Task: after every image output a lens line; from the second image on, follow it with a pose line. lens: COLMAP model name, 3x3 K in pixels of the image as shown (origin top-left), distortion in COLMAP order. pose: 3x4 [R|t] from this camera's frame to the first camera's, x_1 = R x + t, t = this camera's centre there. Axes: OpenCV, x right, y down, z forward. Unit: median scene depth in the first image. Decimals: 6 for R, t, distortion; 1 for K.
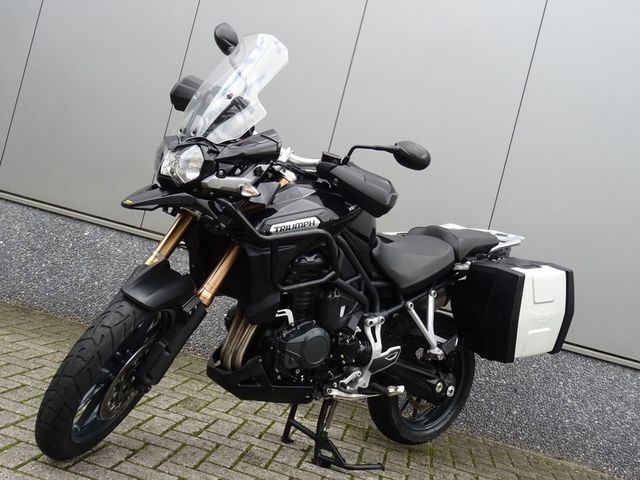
lens RADIAL K [[695.4, 0, 316.9], [0, 695.4, 238.3], [0, 0, 1]] dist [-0.060227, 0.000000]
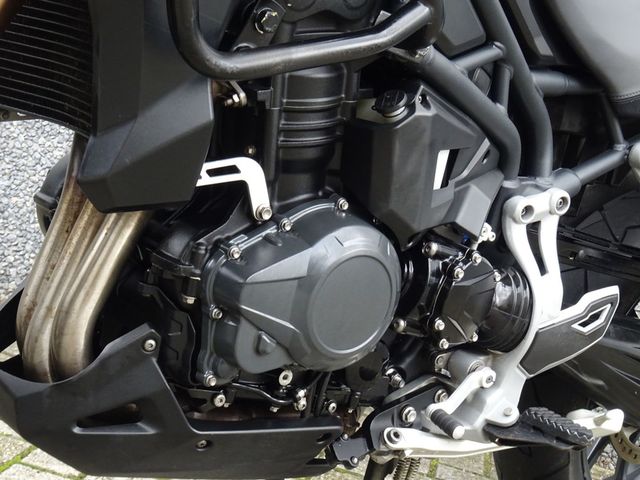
lens RADIAL K [[1261.2, 0, 320.5], [0, 1261.2, 239.9], [0, 0, 1]] dist [-0.019769, 0.000000]
pose [[0.999982, -0.005552, -0.002106, -0.011926], [0.005777, 0.991669, 0.128685, 0.067340], [0.001373, -0.128695, 0.991683, 0.484665]]
